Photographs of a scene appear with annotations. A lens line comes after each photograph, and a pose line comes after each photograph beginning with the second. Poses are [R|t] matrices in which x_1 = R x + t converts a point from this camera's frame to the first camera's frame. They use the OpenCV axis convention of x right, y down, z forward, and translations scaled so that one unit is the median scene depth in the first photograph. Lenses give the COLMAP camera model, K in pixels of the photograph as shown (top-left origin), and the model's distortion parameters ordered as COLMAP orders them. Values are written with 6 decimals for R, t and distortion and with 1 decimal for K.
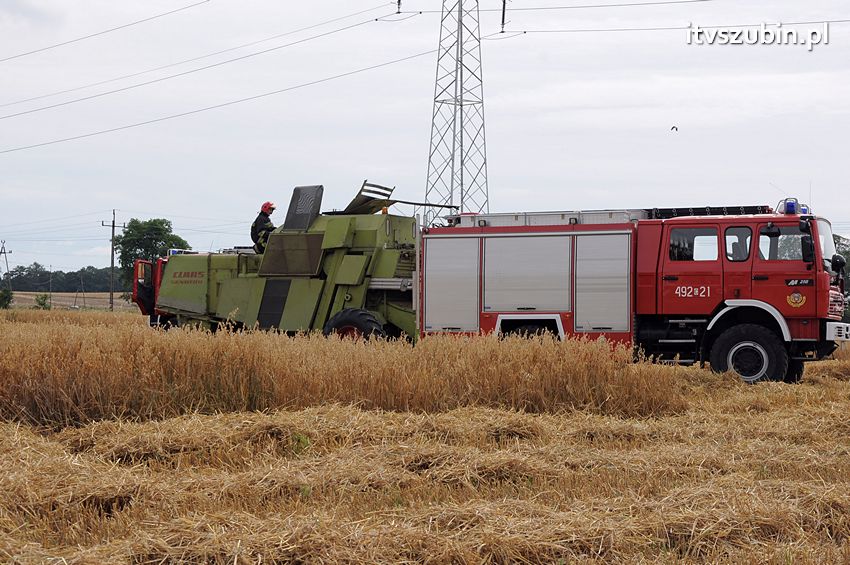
lens RADIAL K [[2002.7, 0, 425.0], [0, 2002.7, 282.5], [0, 0, 1]] dist [0.514277, -0.094040]
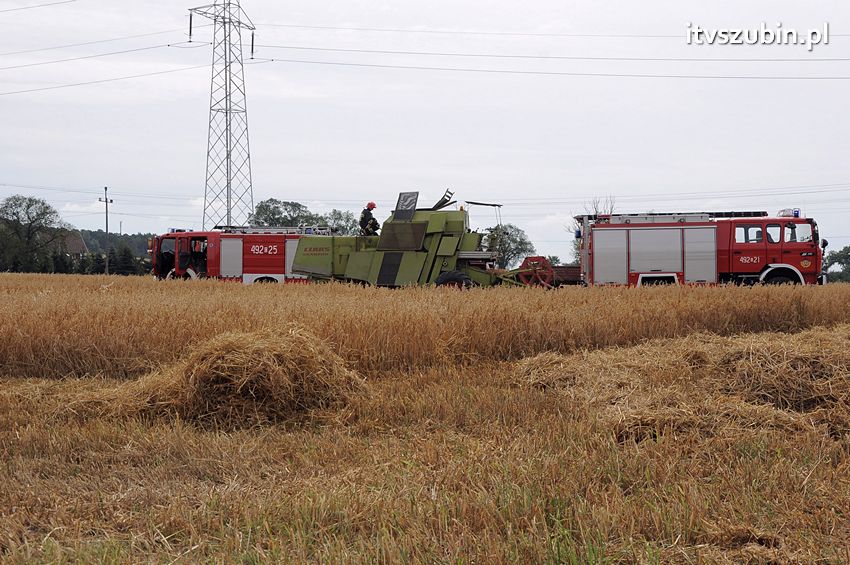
lens RADIAL K [[2002.7, 0, 425.0], [0, 2002.7, 282.5], [0, 0, 1]] dist [0.514277, -0.094040]
pose [[0.884868, -0.017355, 0.465518, -0.935598], [0.004424, 0.999574, 0.028857, -0.027736], [-0.465821, -0.023476, 0.884568, -0.458590]]
